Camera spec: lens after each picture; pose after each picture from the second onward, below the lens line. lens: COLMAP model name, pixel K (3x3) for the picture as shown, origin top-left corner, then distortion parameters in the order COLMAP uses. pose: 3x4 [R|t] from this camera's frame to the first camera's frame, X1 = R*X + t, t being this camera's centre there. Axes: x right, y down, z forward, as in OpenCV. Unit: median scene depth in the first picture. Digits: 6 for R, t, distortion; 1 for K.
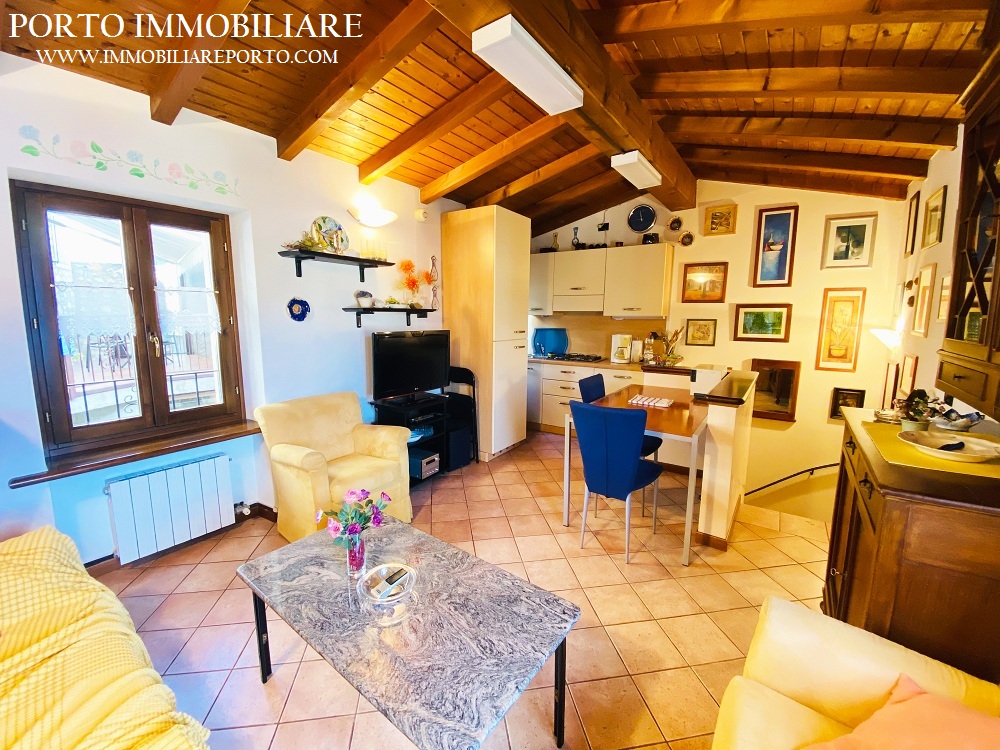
lens RADIAL K [[405.2, 0, 498.5], [0, 405.2, 370.6], [0, 0, 1]] dist [0.014802, -0.018476]
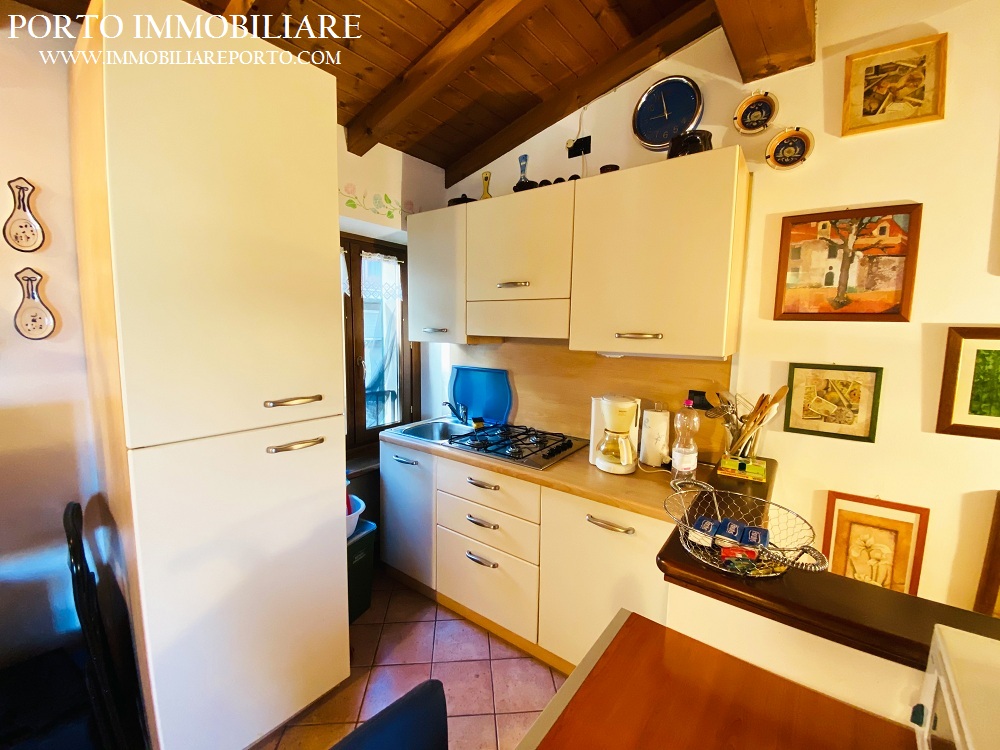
lens RADIAL K [[399.5, 0, 502.3], [0, 399.5, 372.6], [0, 0, 1]] dist [0.000820, -0.011767]
pose [[0.998468, 0.013022, -0.053774, 0.233342], [-0.014360, 0.999595, -0.024576, -0.111807], [0.053432, 0.025310, 0.998251, 0.656895]]
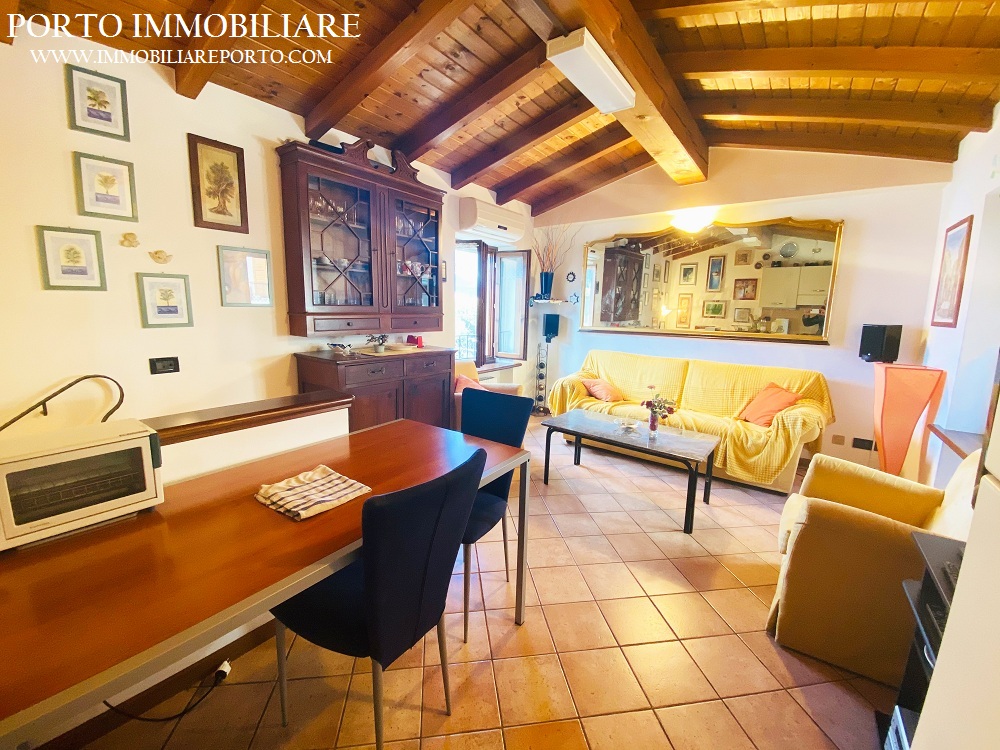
lens RADIAL K [[405.2, 0, 498.5], [0, 405.2, 370.6], [0, 0, 1]] dist [0.014802, -0.018476]
pose [[-0.999561, -0.027863, 0.010061, 0.136847], [-0.023742, 0.956595, 0.290451, -0.123611], [-0.017717, 0.290085, -0.956837, 1.005798]]
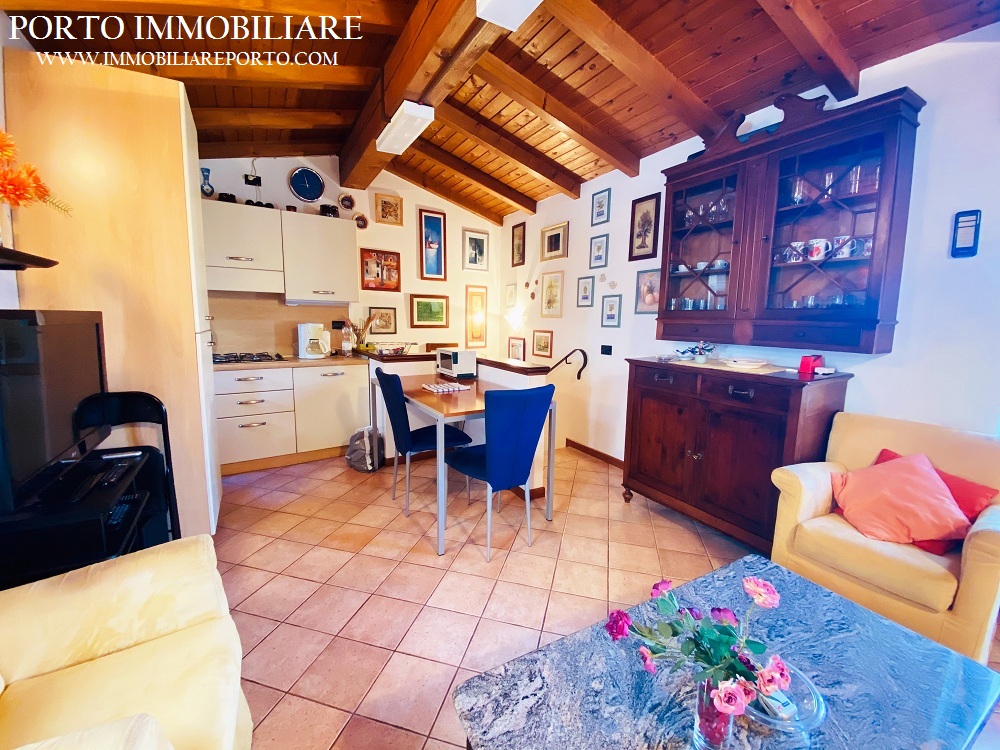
lens RADIAL K [[405.2, 0, 498.5], [0, 405.2, 370.6], [0, 0, 1]] dist [0.014802, -0.018476]
pose [[0.401383, -0.113809, 0.908812, -0.316801], [0.115718, 0.990600, 0.072944, -0.013935], [-0.908571, 0.075888, 0.410780, 0.363792]]
